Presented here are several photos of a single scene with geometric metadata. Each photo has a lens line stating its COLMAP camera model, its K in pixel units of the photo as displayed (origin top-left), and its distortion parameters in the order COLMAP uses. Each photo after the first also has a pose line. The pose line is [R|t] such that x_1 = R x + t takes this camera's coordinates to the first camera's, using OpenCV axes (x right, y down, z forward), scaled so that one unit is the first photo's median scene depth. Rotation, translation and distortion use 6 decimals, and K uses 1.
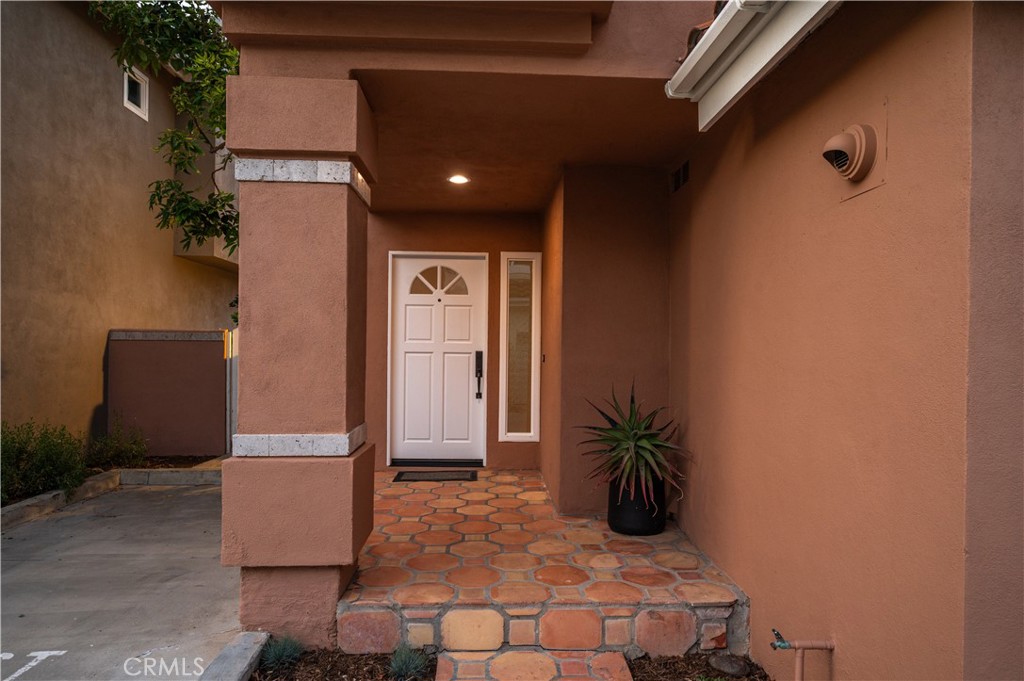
lens RADIAL K [[652.2, 0, 515.0], [0, 652.2, 350.2], [0, 0, 1]] dist [-0.001723, -0.003669]
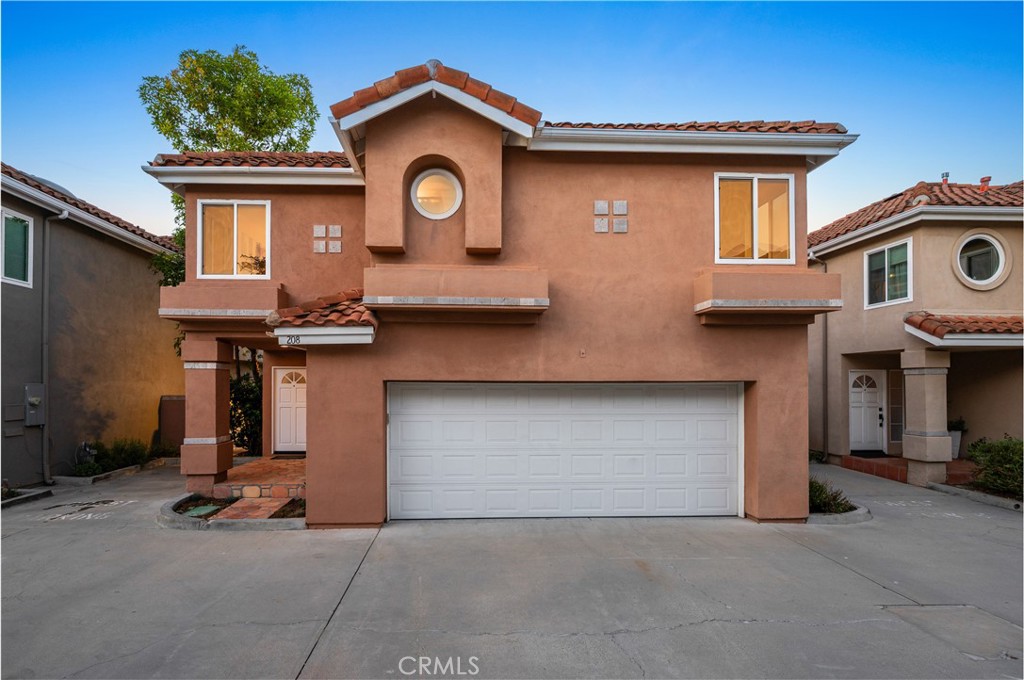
lens RADIAL K [[480.0, 0, 481.4], [0, 480.0, 383.2], [0, 0, 1]] dist [-0.000132, -0.000494]
pose [[0.999957, -0.007949, 0.004816, 0.866762], [0.007981, 0.999947, -0.006545, -0.105372], [-0.004763, 0.006583, 0.999967, -1.203877]]
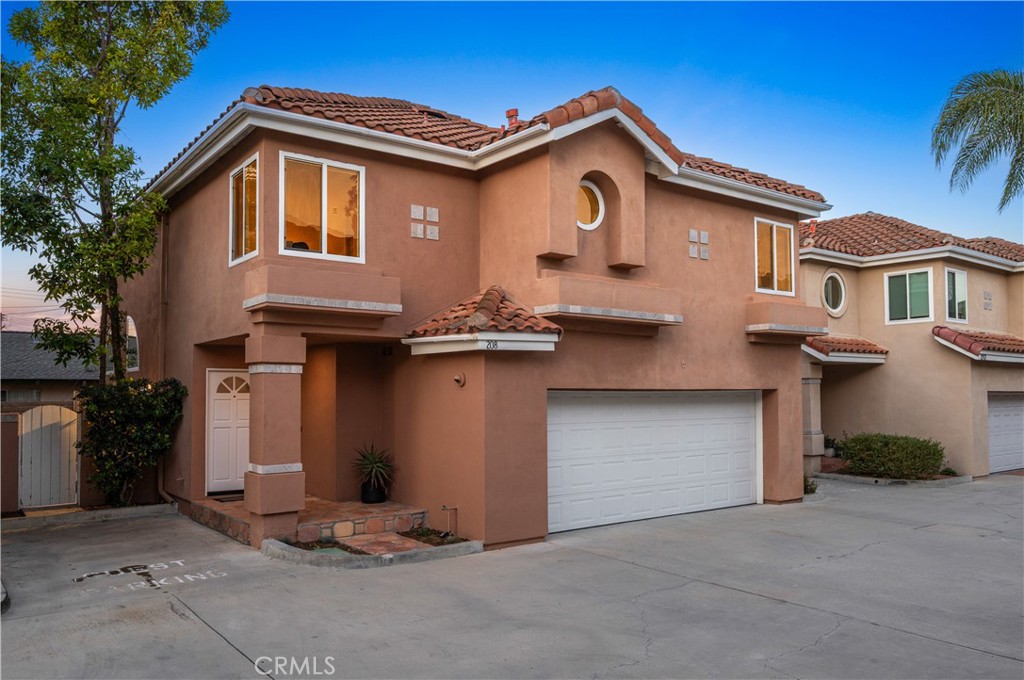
lens RADIAL K [[758.7, 0, 504.1], [0, 758.7, 372.9], [0, 0, 1]] dist [-0.002084, -0.000042]
pose [[0.823630, 0.004453, 0.567111, -0.991743], [0.013004, 0.999558, -0.026734, -0.114682], [-0.566979, 0.029394, 0.823208, -1.554616]]
